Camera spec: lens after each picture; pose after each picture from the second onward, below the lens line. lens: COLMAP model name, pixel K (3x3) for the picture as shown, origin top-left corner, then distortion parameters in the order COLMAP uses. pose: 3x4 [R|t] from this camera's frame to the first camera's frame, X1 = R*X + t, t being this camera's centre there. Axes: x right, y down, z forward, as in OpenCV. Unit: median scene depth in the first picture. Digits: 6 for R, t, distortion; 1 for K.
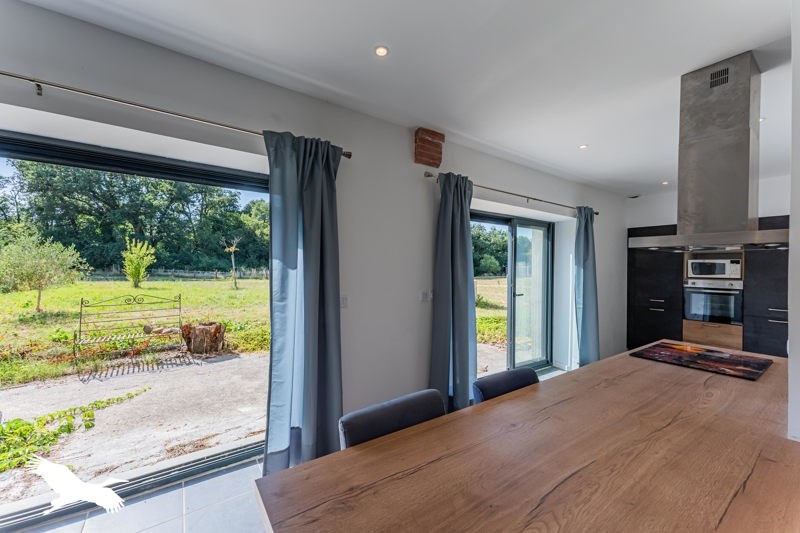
lens RADIAL K [[324.9, 0, 400.5], [0, 324.9, 267.0], [0, 0, 1]] dist [0.014801, -0.000106]
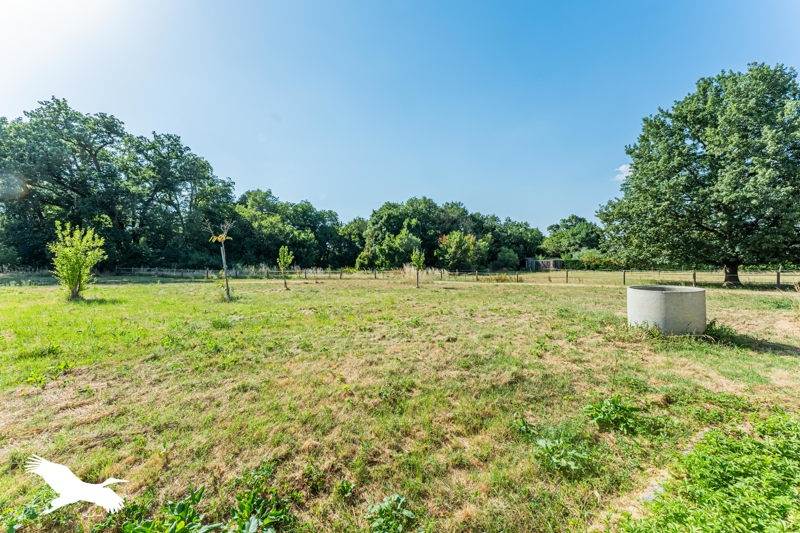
lens RADIAL K [[324.9, 0, 400.5], [0, 324.9, 267.7], [0, 0, 1]] dist [0.014801, -0.000106]
pose [[0.999892, -0.011767, 0.008793, -0.062239], [0.011607, 0.999769, 0.018063, -0.001106], [-0.009003, -0.017959, 0.999798, 0.129814]]
